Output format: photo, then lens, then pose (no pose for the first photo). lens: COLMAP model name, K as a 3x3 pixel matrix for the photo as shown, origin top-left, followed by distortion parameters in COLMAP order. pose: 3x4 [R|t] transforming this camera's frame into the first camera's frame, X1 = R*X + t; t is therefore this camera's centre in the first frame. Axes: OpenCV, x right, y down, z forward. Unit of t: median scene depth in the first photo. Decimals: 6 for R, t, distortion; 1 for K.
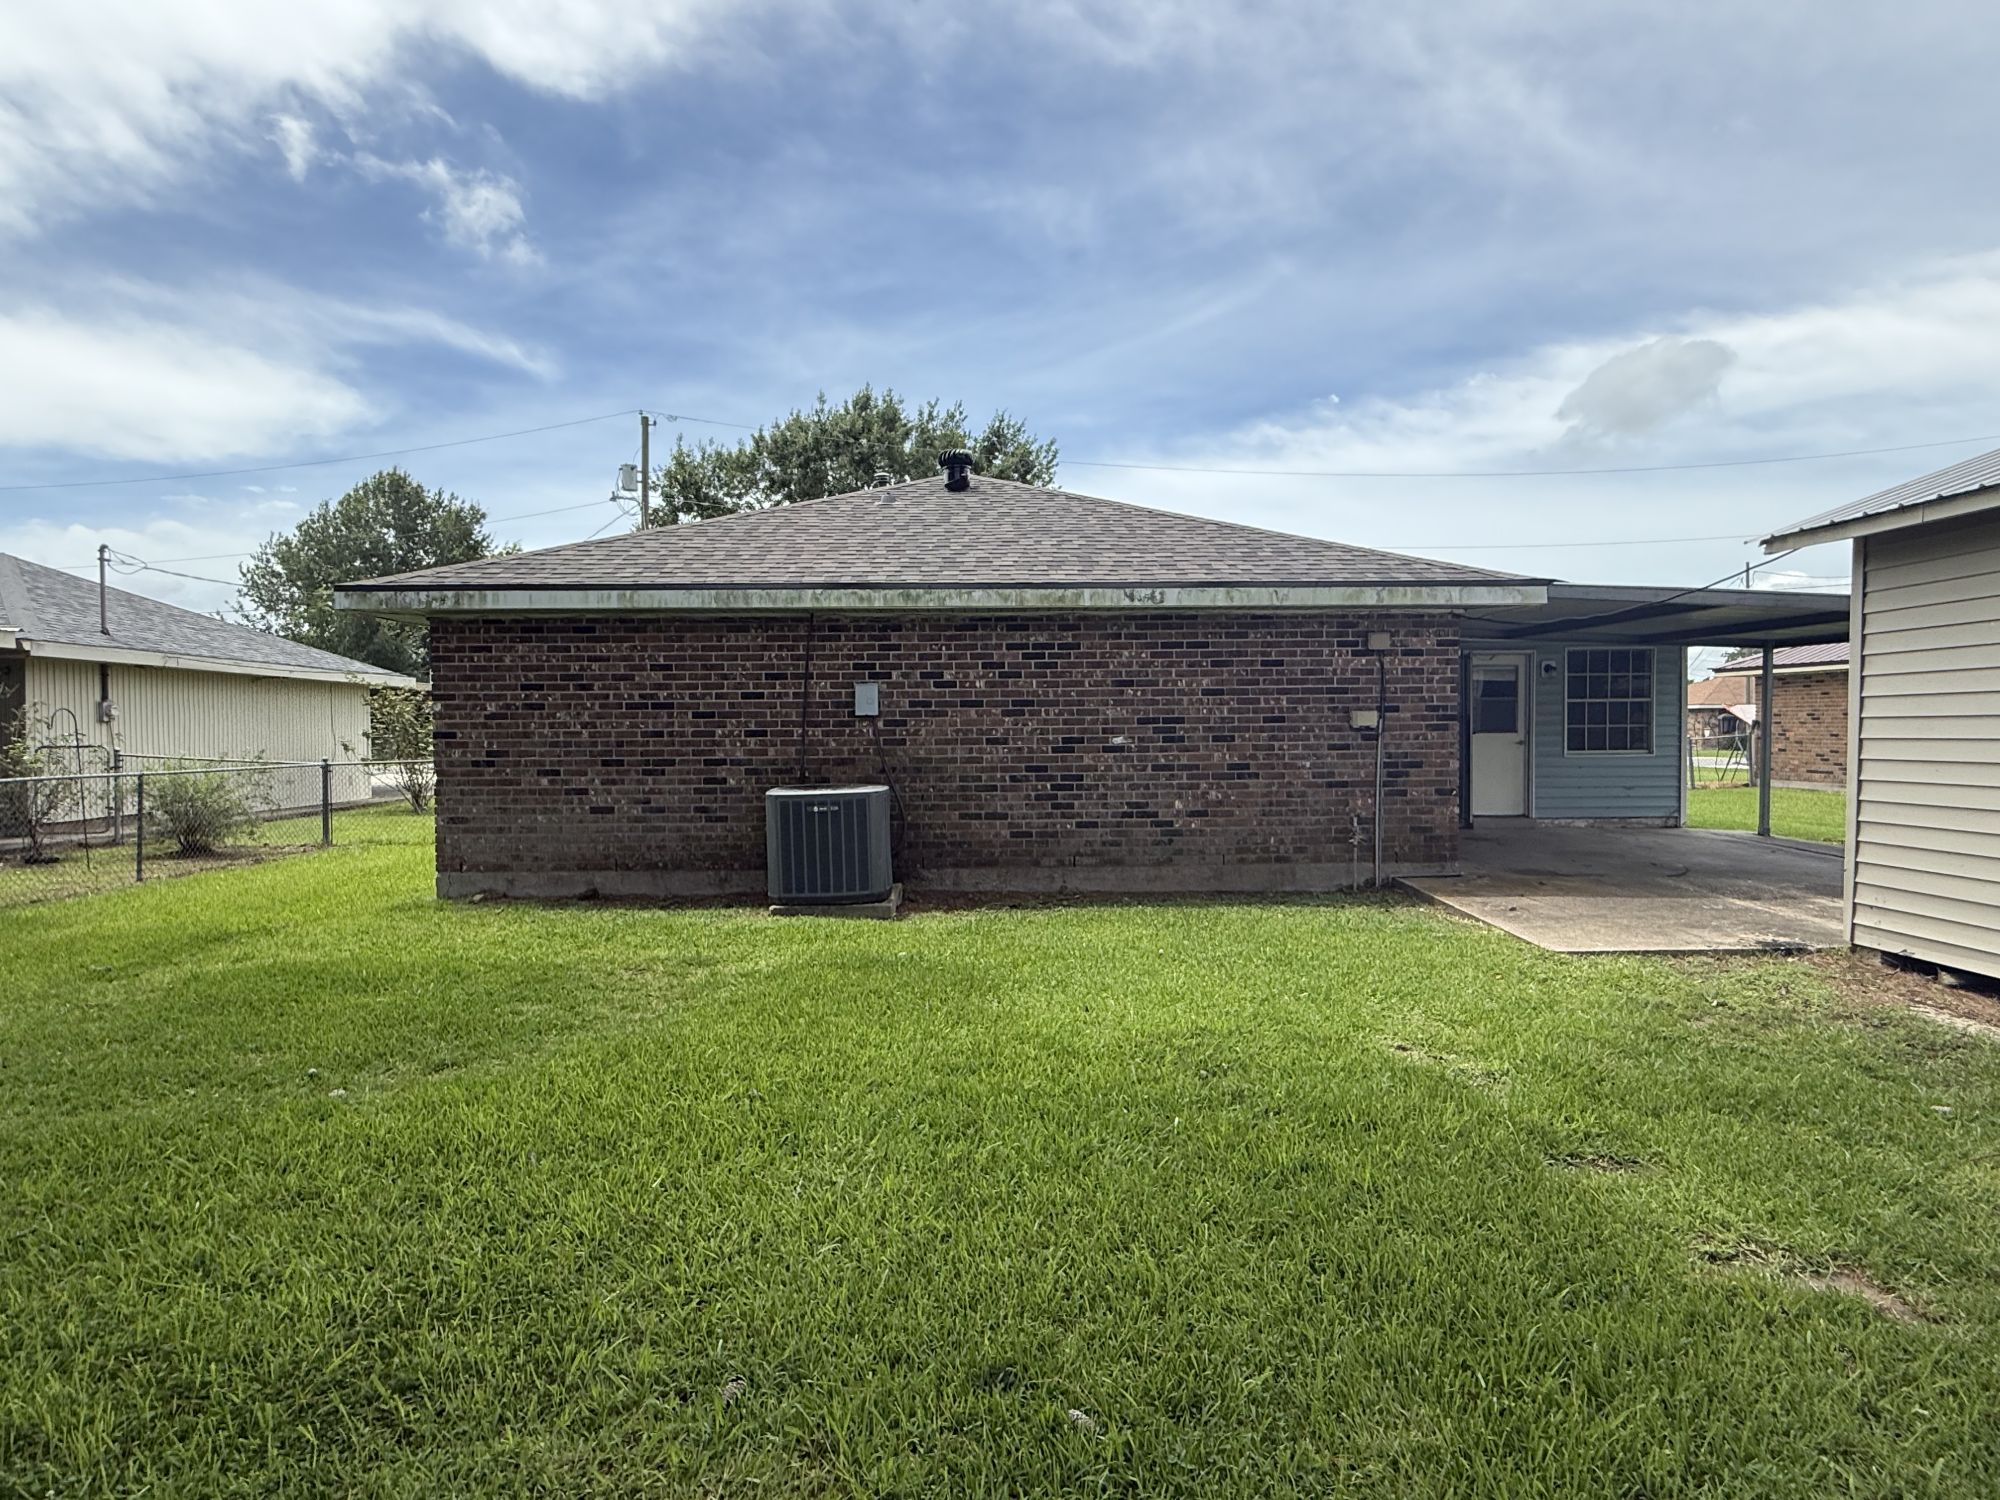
lens RADIAL K [[1035.4, 0, 1007.1], [0, 1035.4, 753.9], [0, 0, 1]] dist [-0.001895, -0.000436]
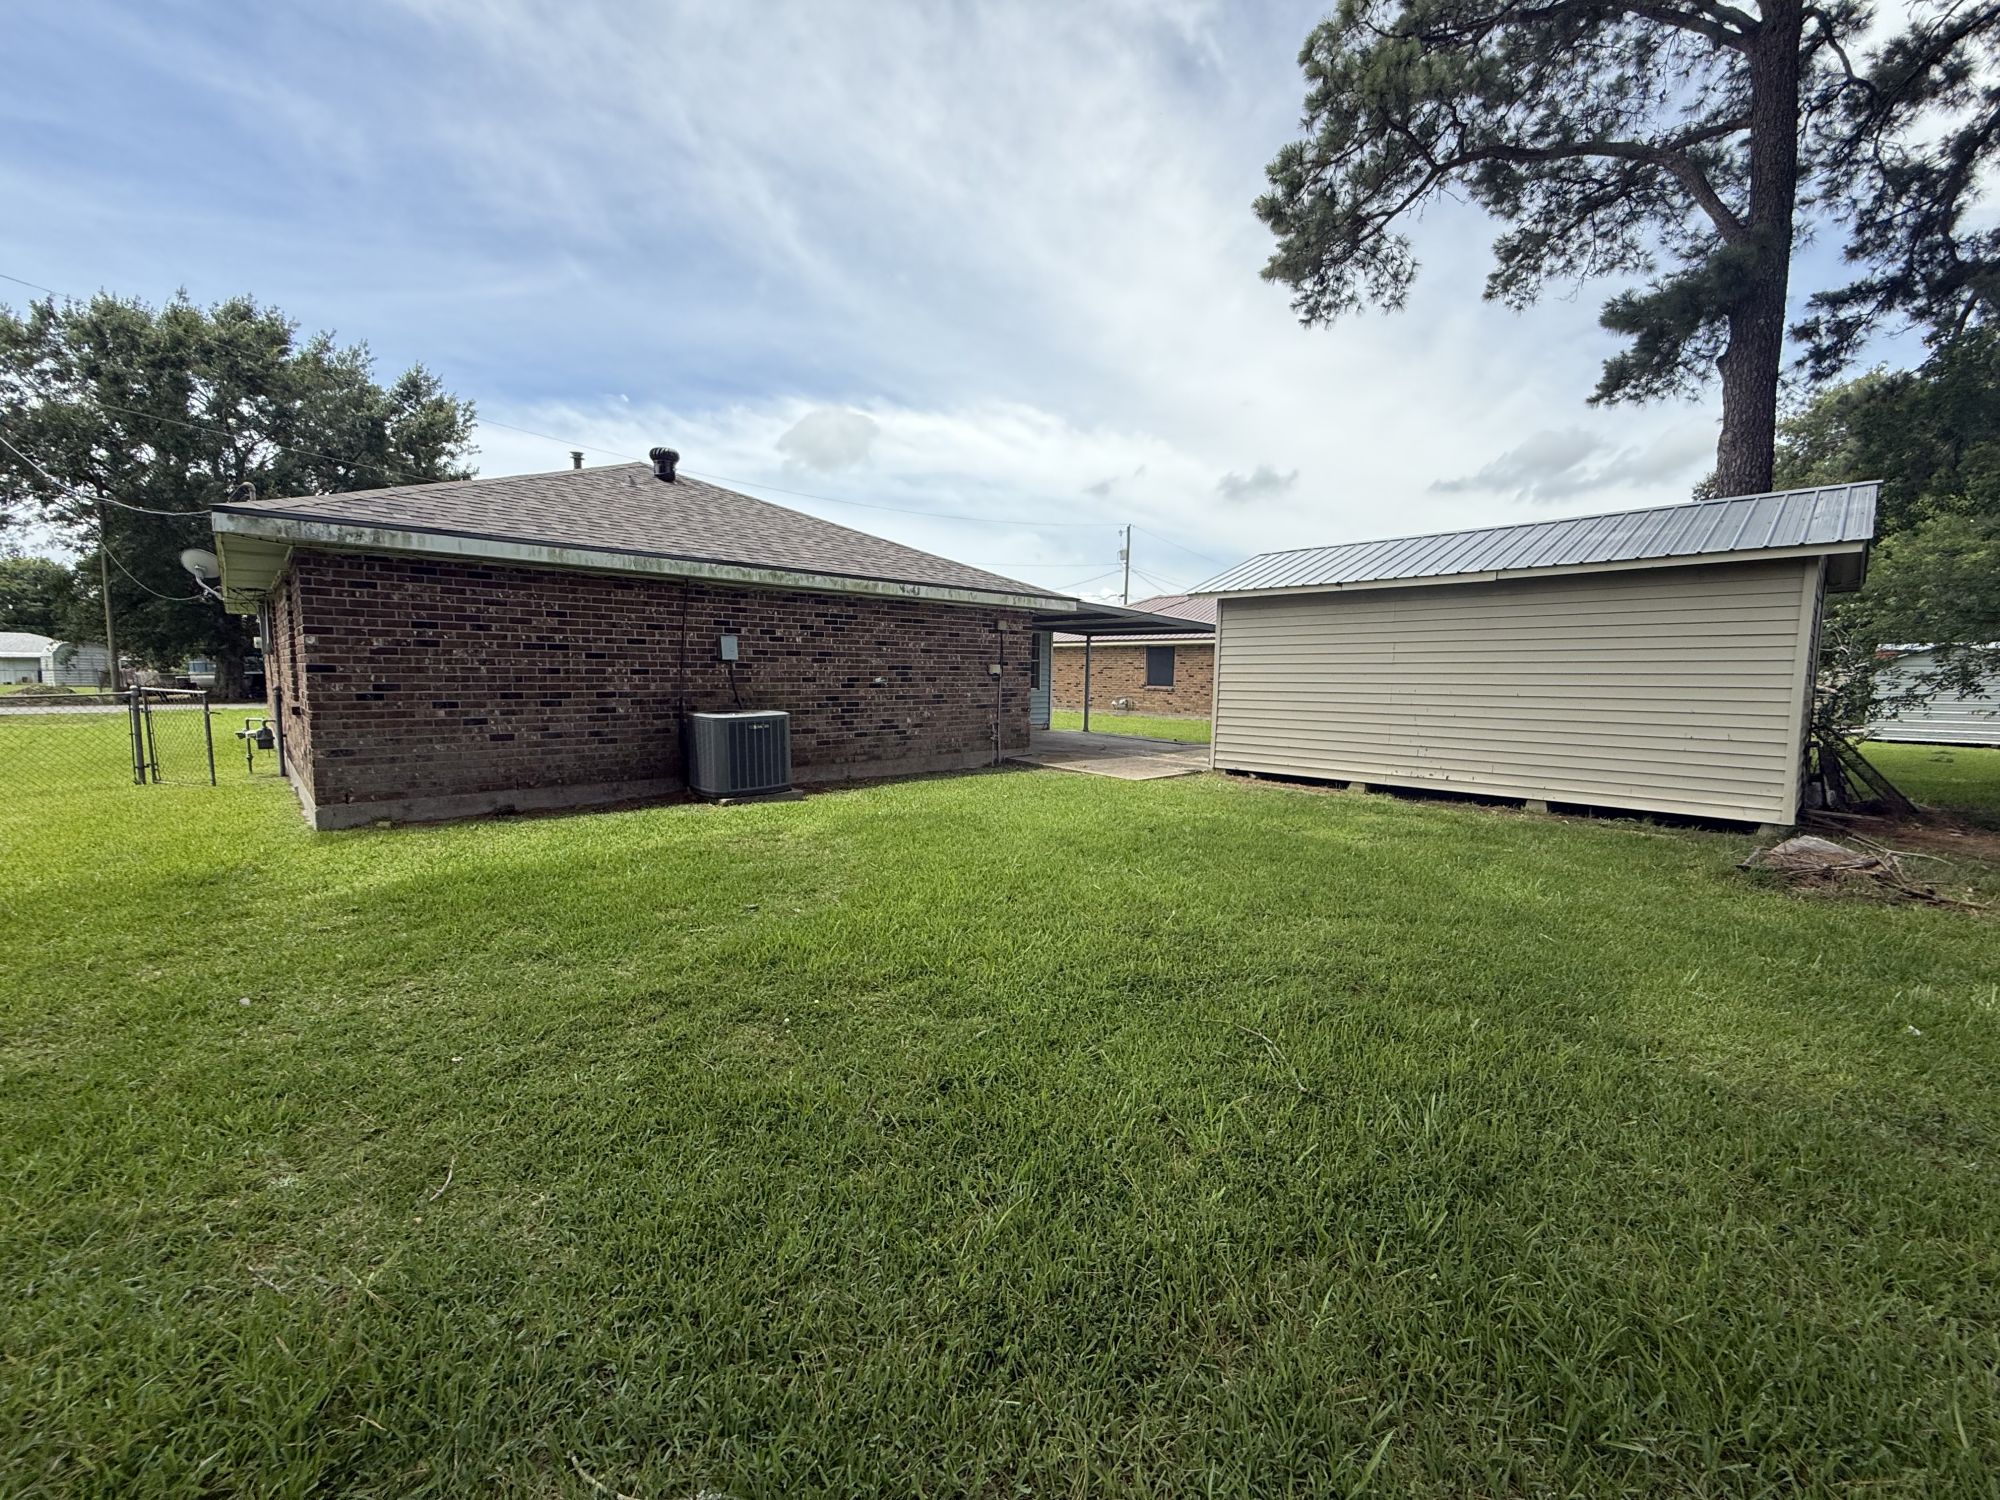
lens RADIAL K [[799.3, 0, 994.5], [0, 799.3, 758.6], [0, 0, 1]] dist [-0.001296, 0.000385]
pose [[0.737538, -0.057065, 0.672890, -0.434345], [0.002404, 0.996639, 0.081886, 0.005117], [-0.675301, -0.058776, 0.735197, -0.009932]]
